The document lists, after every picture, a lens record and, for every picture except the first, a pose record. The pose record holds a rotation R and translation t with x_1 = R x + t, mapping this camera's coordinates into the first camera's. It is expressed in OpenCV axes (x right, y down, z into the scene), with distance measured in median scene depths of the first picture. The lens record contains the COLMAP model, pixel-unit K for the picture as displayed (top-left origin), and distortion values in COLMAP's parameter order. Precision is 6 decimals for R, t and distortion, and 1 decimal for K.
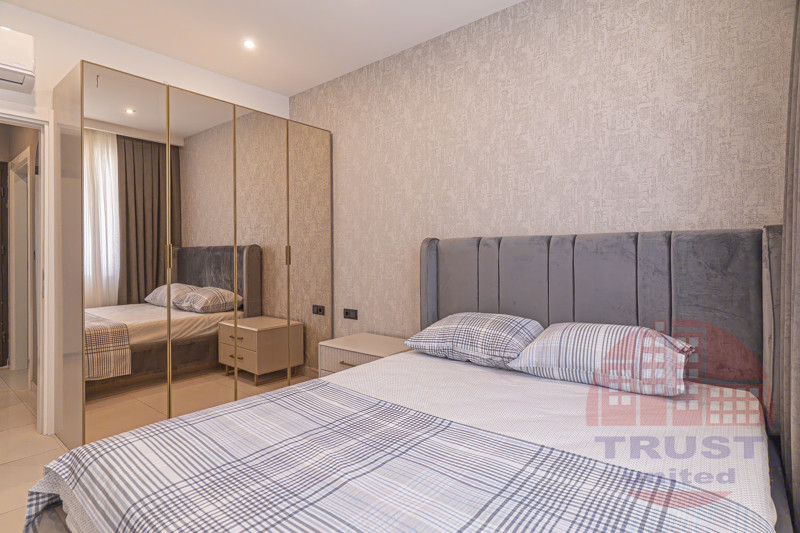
lens RADIAL K [[415.1, 0, 390.3], [0, 415.1, 250.3], [0, 0, 1]] dist [-0.013304, 0.002862]
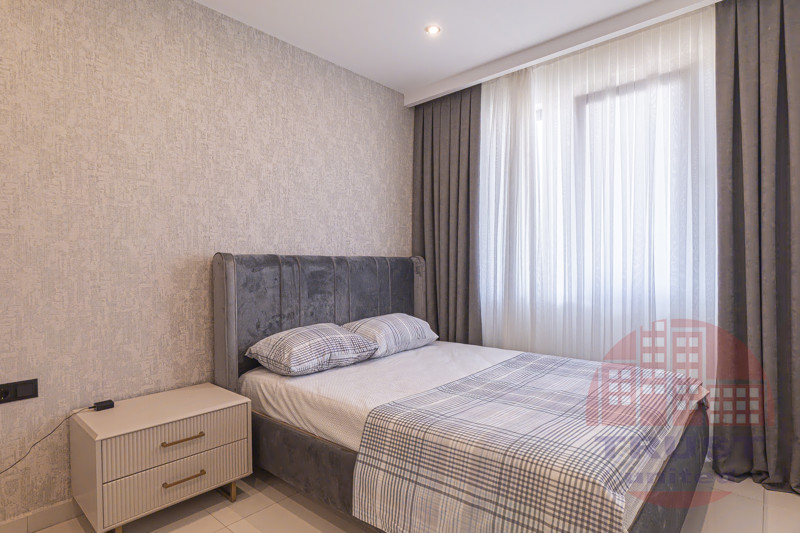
lens RADIAL K [[415.1, 0, 396.8], [0, 415.1, 281.0], [0, 0, 1]] dist [-0.013304, 0.002862]
pose [[0.035445, -0.013663, 0.999278, -0.711136], [0.016065, 0.999785, 0.013100, 0.020575], [-0.999242, 0.015589, 0.035657, 0.619971]]
